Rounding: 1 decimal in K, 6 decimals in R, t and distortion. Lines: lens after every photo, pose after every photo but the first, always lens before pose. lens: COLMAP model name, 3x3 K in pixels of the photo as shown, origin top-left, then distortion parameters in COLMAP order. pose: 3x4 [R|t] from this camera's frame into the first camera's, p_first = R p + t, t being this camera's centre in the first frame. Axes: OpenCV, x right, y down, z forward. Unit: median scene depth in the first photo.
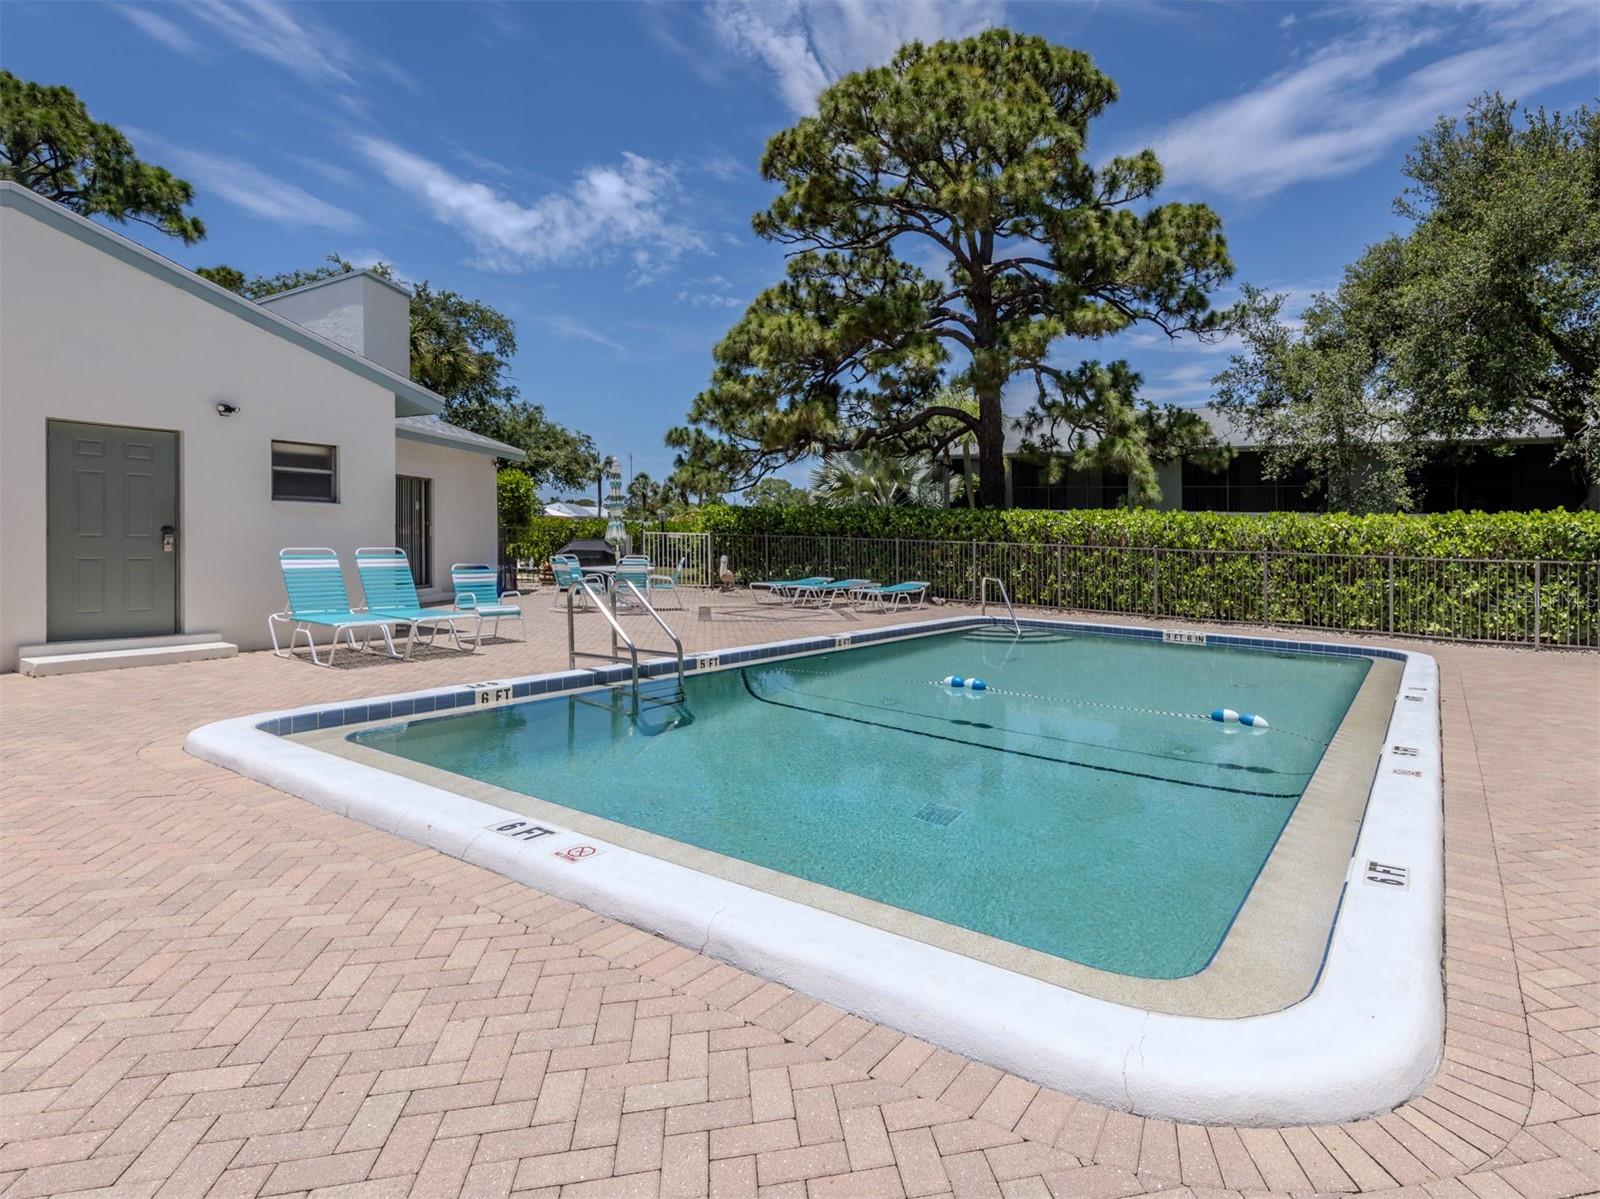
lens RADIAL K [[669.4, 0, 804.1], [0, 669.4, 498.9], [0, 0, 1]] dist [0.002526, 0.000313]
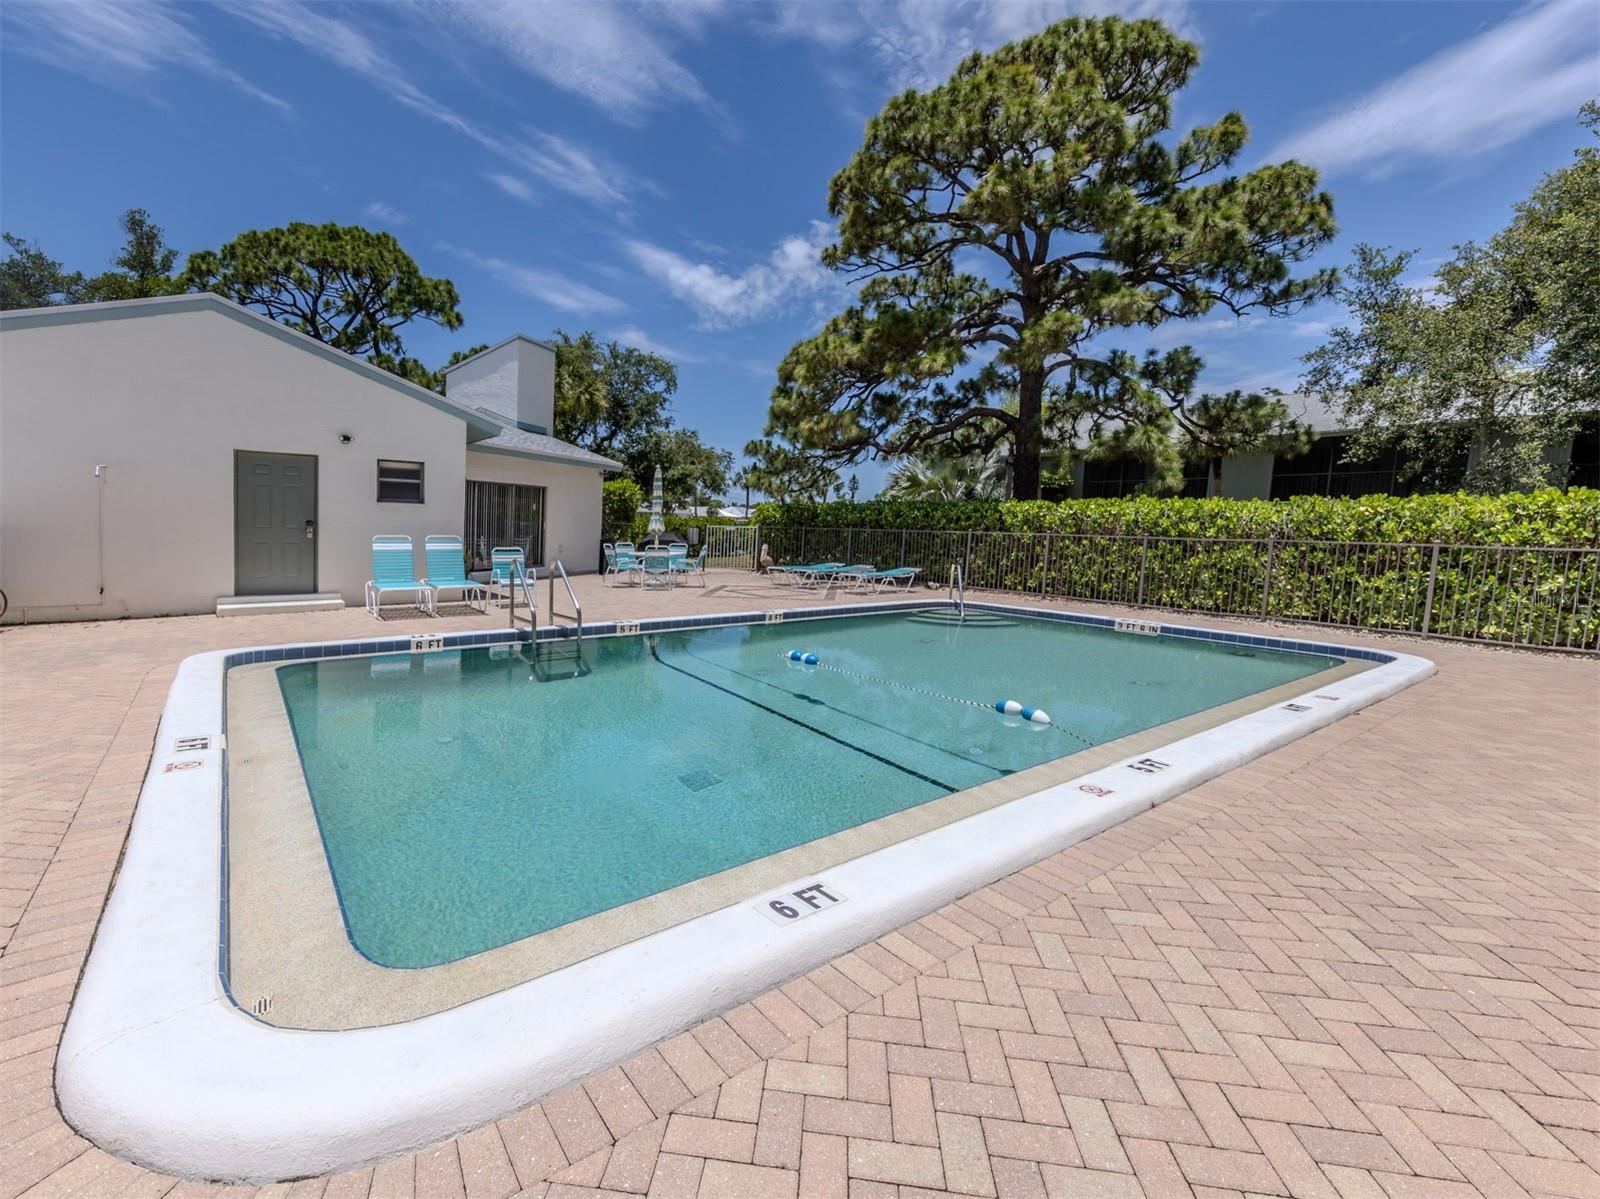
lens RADIAL K [[546.7, 0, 766.3], [0, 546.7, 542.1], [0, 0, 1]] dist [0.007693, -0.001455]
pose [[0.958230, 0.001297, -0.285994, 0.157283], [0.020052, 0.997224, 0.071707, 0.009461], [0.285293, -0.074447, 0.955545, 0.056689]]
